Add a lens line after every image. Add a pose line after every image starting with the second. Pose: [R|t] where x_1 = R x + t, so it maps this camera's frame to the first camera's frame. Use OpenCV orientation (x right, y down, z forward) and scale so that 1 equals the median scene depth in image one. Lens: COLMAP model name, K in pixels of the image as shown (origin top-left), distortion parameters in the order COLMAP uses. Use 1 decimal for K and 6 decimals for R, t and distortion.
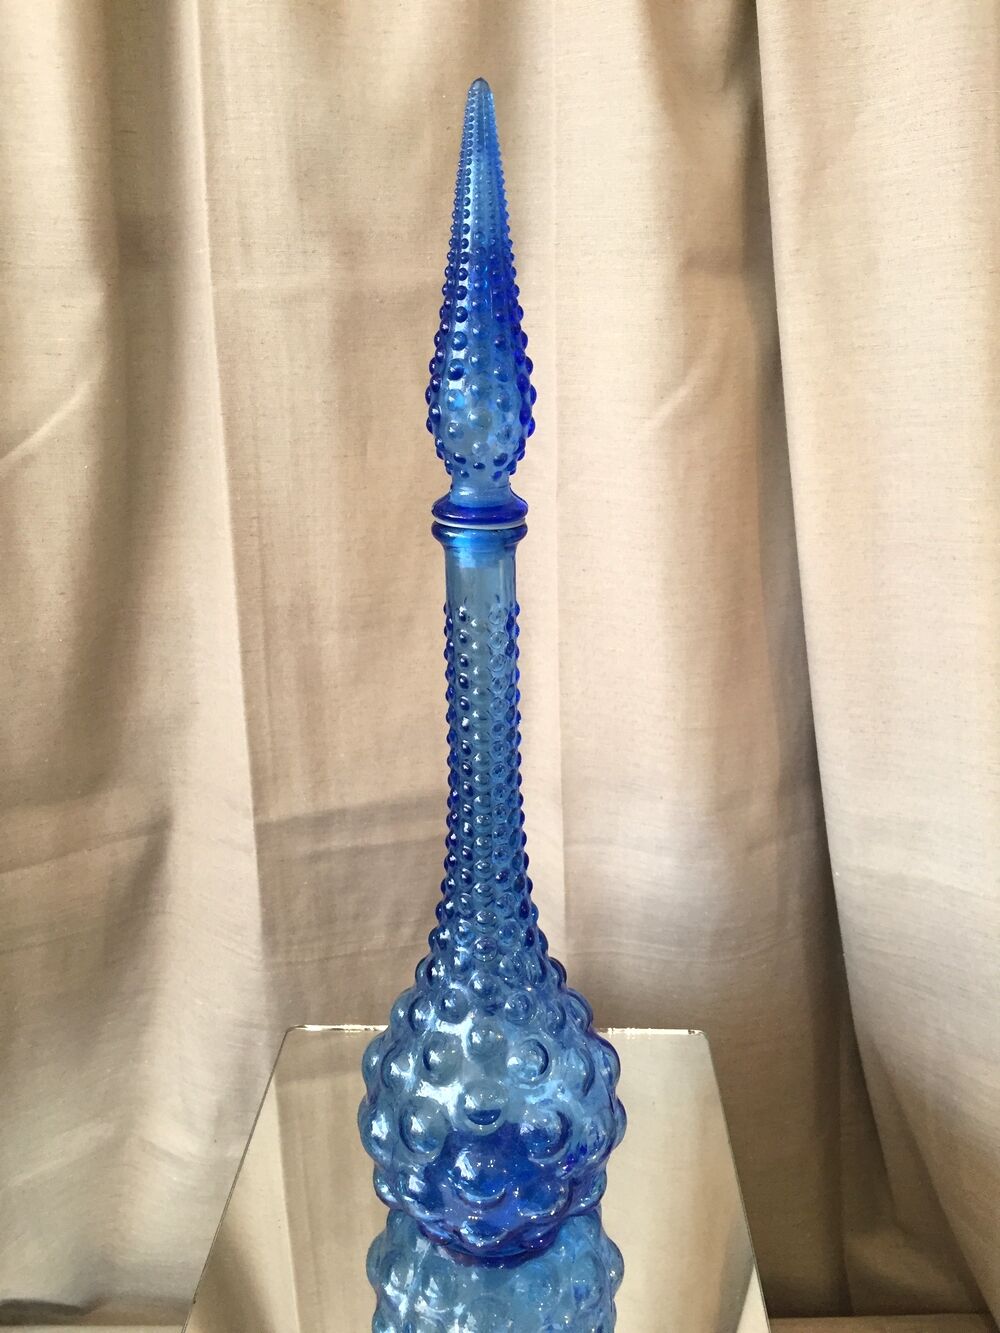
lens RADIAL K [[1143.6, 0, 497.8], [0, 1143.6, 669.3], [0, 0, 1]] dist [0.082582, -0.117140]
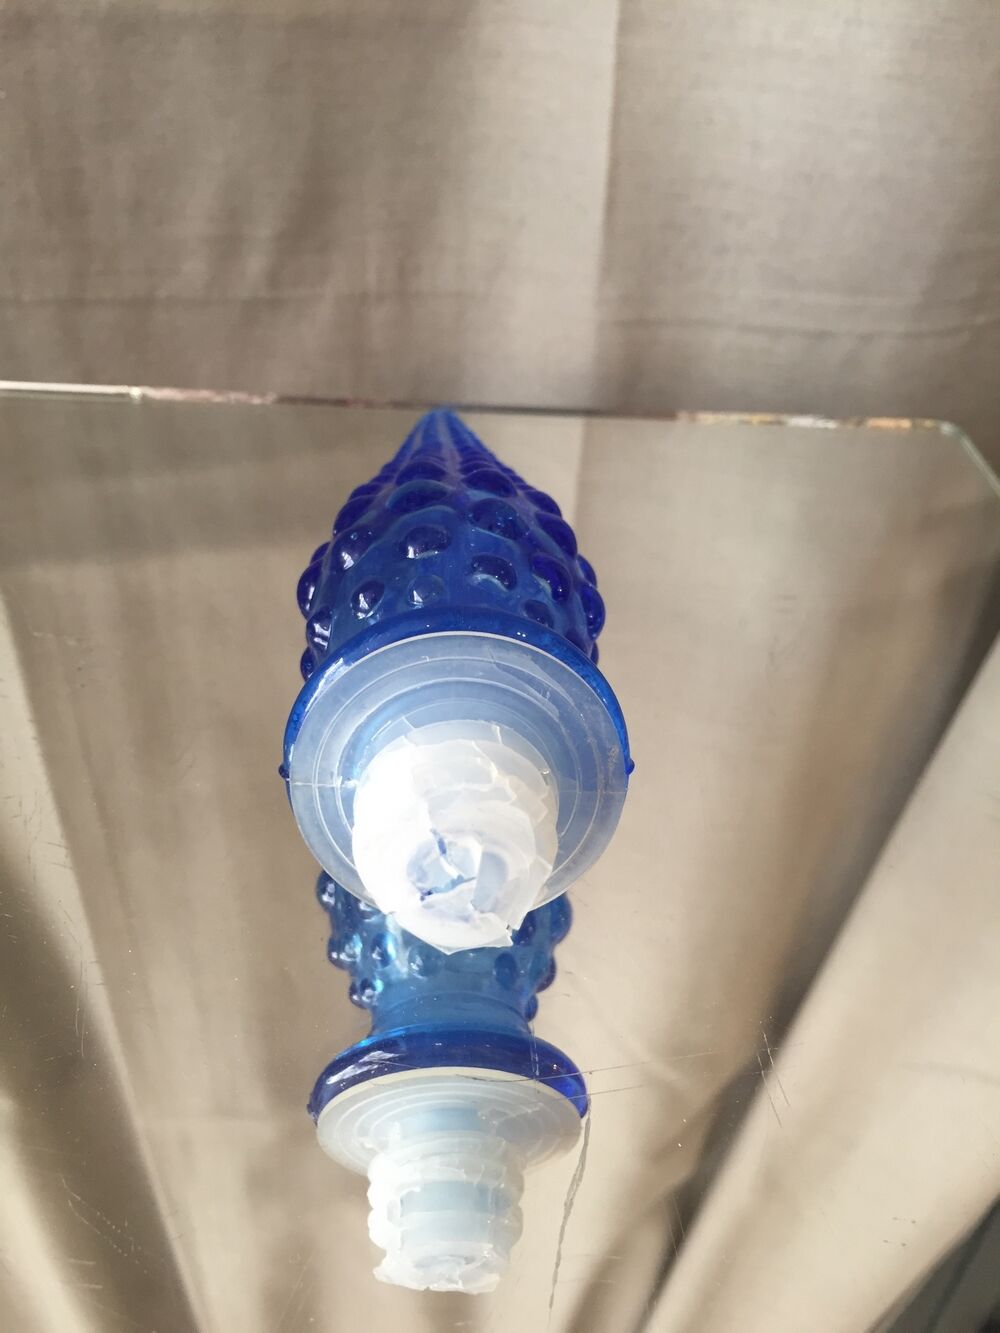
lens RADIAL K [[1143.6, 0, 502.2], [0, 1143.6, 664.1], [0, 0, 1]] dist [0.082582, -0.117140]
pose [[0.997444, 0.029073, 0.065276, -0.006096], [-0.047502, 0.952205, 0.301744, 0.251429], [-0.053384, -0.304073, 0.951152, 0.531425]]
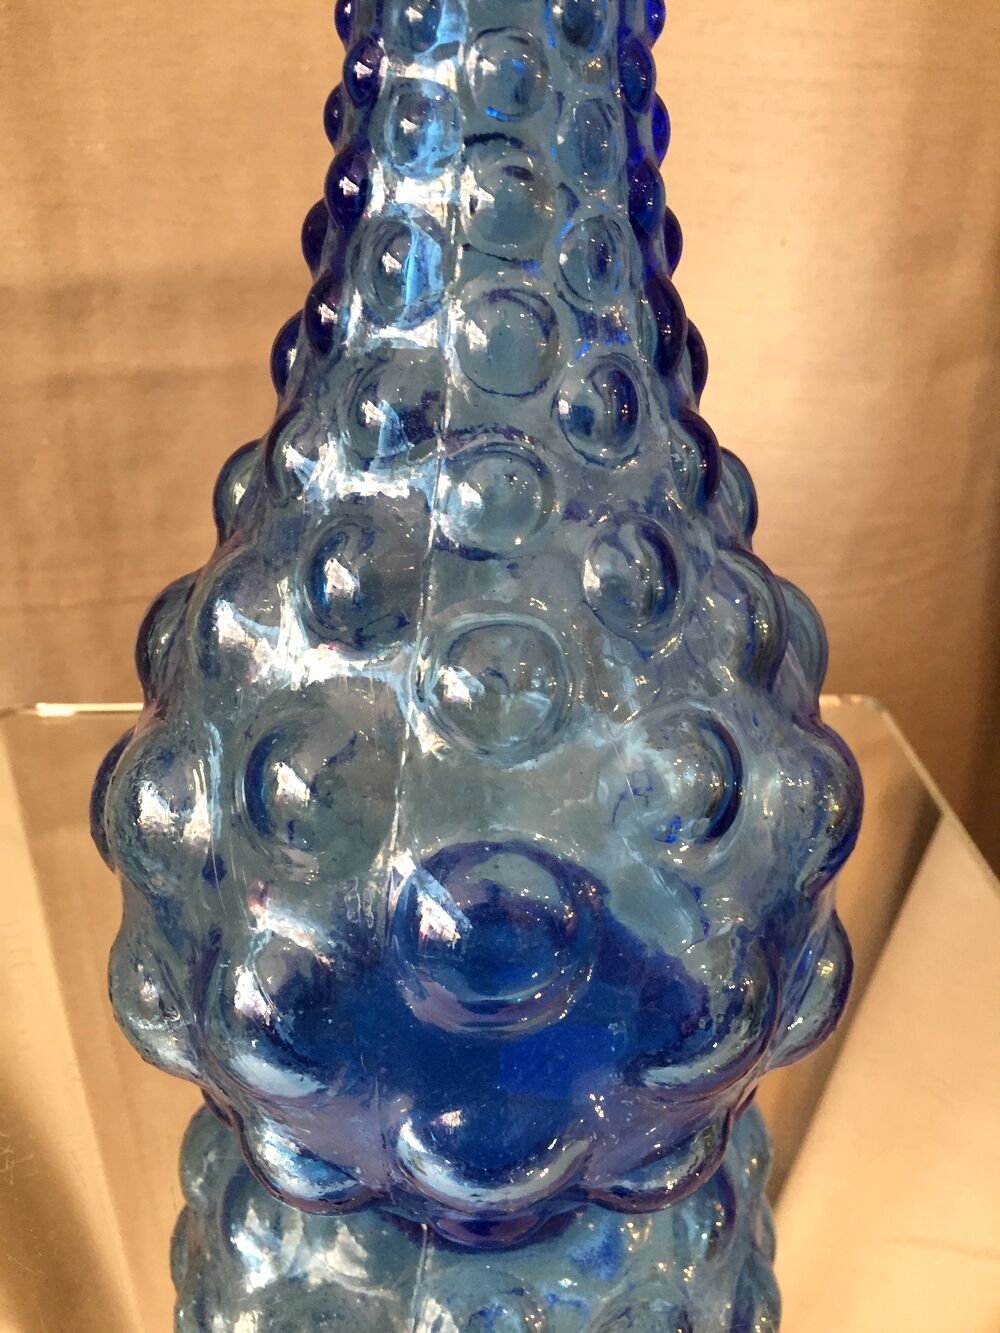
lens RADIAL K [[1173.3, 0, 503.2], [0, 1173.3, 661.0], [0, 0, 1]] dist [0.034416, -0.016305]
pose [[0.995026, -0.013882, 0.098640, -0.024562], [-0.004533, 0.982906, 0.184053, 0.186677], [-0.099509, -0.183585, 0.977954, 0.477654]]
